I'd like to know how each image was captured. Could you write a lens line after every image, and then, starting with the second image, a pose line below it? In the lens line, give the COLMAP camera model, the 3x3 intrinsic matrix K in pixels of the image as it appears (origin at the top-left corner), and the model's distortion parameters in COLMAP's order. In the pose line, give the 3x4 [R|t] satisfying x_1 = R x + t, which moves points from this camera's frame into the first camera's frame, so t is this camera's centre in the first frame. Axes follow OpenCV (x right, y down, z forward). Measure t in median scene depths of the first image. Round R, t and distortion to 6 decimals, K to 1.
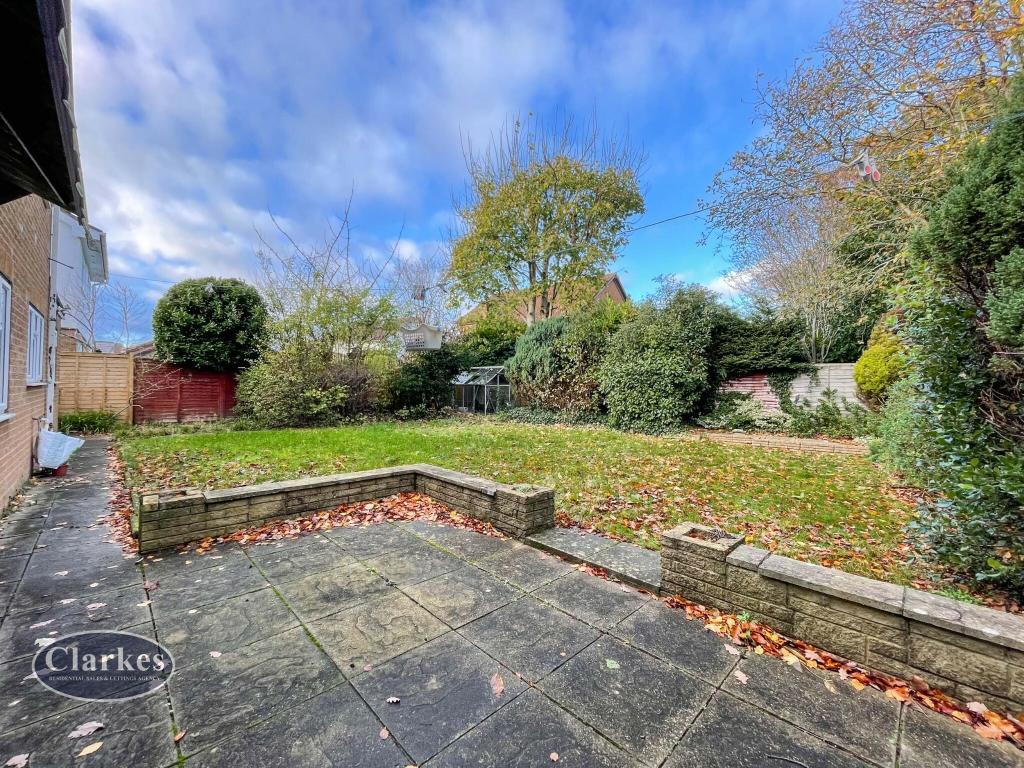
lens RADIAL K [[414.4, 0, 514.3], [0, 414.4, 385.0], [0, 0, 1]] dist [-0.002034, -0.000072]
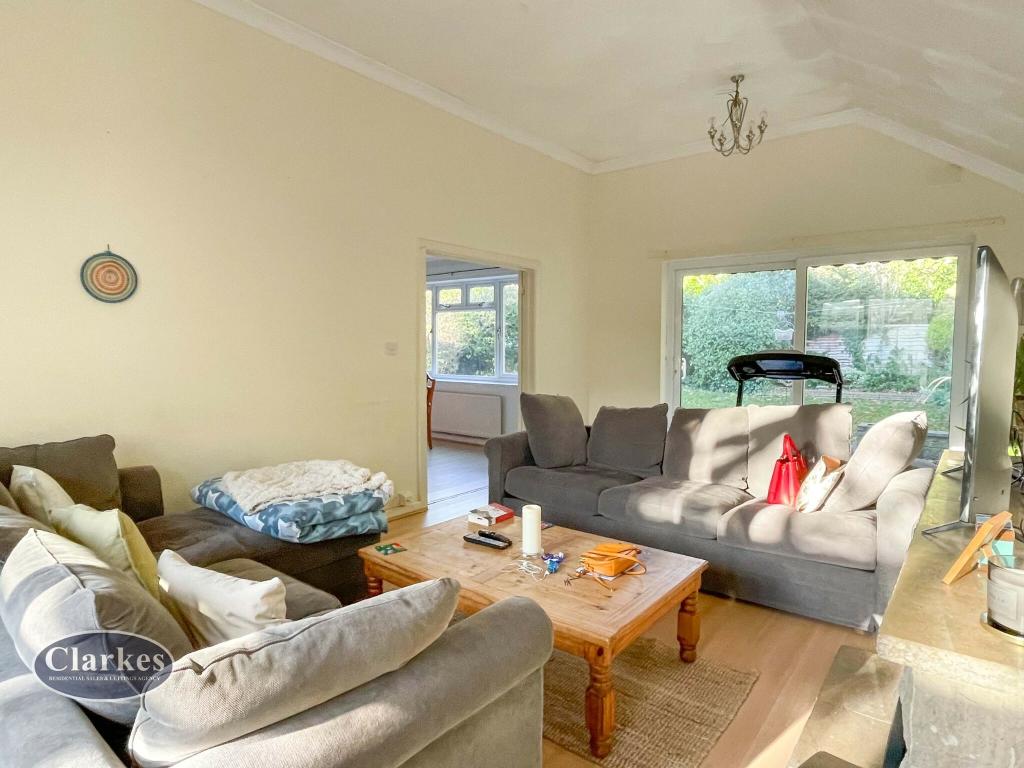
lens RADIAL K [[589.3, 0, 510.3], [0, 589.3, 383.7], [0, 0, 1]] dist [0.005352, 0.000466]
pose [[0.992432, -0.021143, 0.120961, -0.445373], [0.013248, 0.997751, 0.065709, -0.011206], [-0.122078, -0.063609, 0.990480, -0.429036]]
